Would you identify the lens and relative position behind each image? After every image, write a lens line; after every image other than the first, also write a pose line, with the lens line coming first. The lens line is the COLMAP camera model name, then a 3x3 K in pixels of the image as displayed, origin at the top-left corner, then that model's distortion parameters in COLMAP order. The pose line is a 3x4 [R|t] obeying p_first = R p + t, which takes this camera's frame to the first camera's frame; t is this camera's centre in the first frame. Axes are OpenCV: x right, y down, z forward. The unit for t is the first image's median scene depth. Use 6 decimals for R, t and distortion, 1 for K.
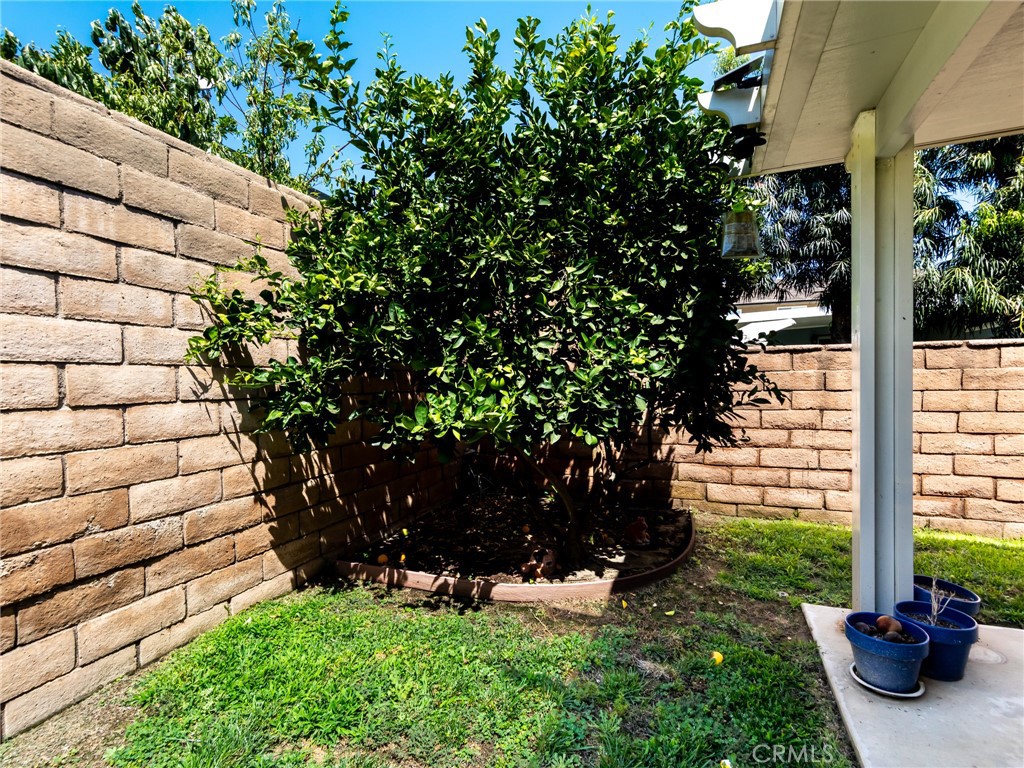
lens RADIAL K [[514.1, 0, 511.1], [0, 514.1, 390.7], [0, 0, 1]] dist [0.001563, 0.000223]
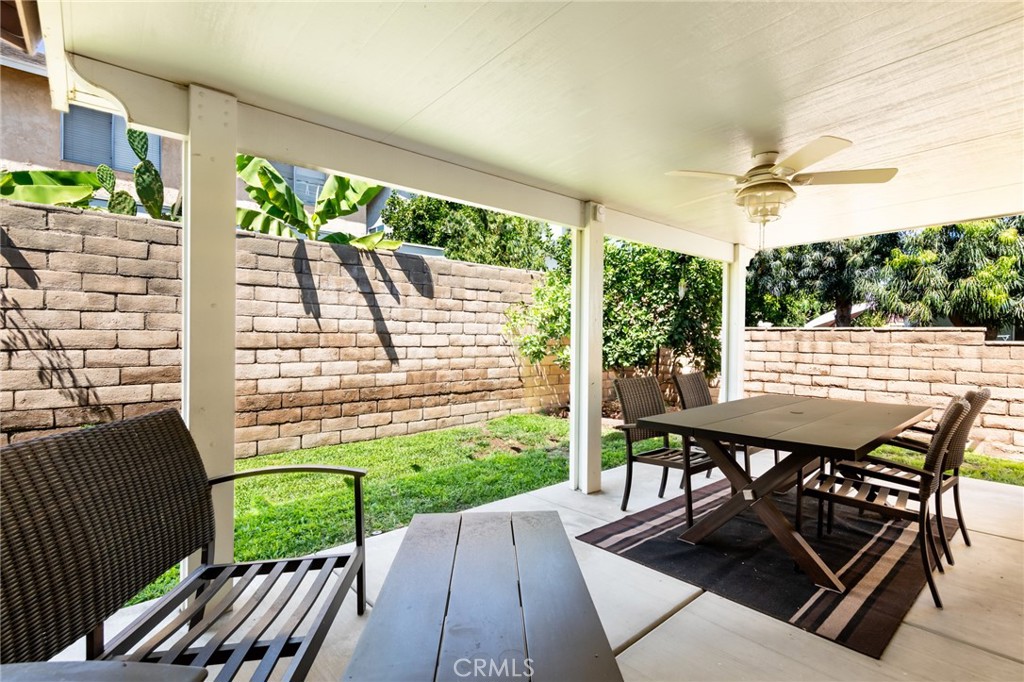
lens RADIAL K [[473.0, 0, 512.0], [0, 473.0, 341.0], [0, 0, 1]] dist [0.001184, 0.000090]
pose [[0.879597, 0.029912, -0.474777, 0.821196], [-0.033963, 0.999423, 0.000045, -0.010304], [0.474505, 0.016085, 0.880106, -1.547598]]
